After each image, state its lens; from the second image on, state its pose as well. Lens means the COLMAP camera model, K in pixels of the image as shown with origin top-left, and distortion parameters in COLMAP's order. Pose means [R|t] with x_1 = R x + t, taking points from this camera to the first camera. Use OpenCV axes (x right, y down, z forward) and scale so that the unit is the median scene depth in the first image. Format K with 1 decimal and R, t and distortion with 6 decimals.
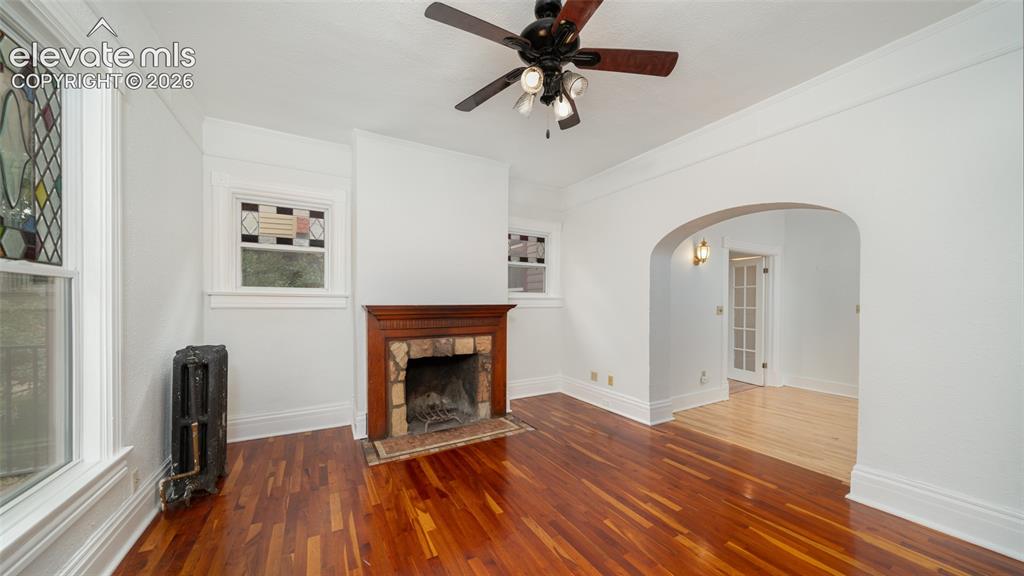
lens RADIAL K [[351.4, 0, 508.1], [0, 351.4, 304.9], [0, 0, 1]] dist [-0.001717, 0.000114]
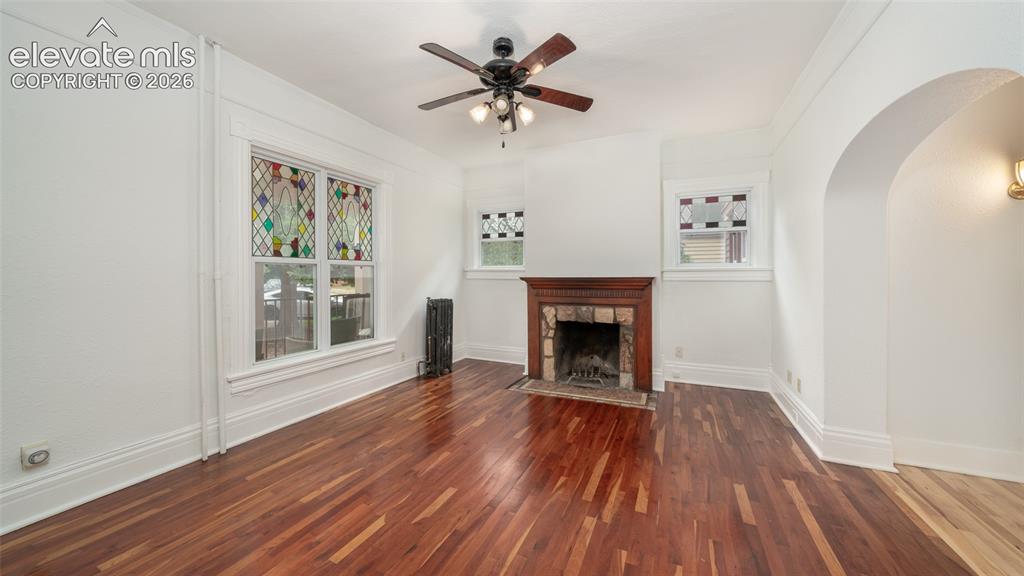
lens RADIAL K [[351.4, 0, 510.6], [0, 351.4, 280.3], [0, 0, 1]] dist [-0.001717, 0.000114]
pose [[0.583438, 0.007254, -0.812125, 0.631420], [-0.004605, 0.999974, 0.005623, 0.004743], [0.812145, 0.000459, 0.583456, 0.146176]]
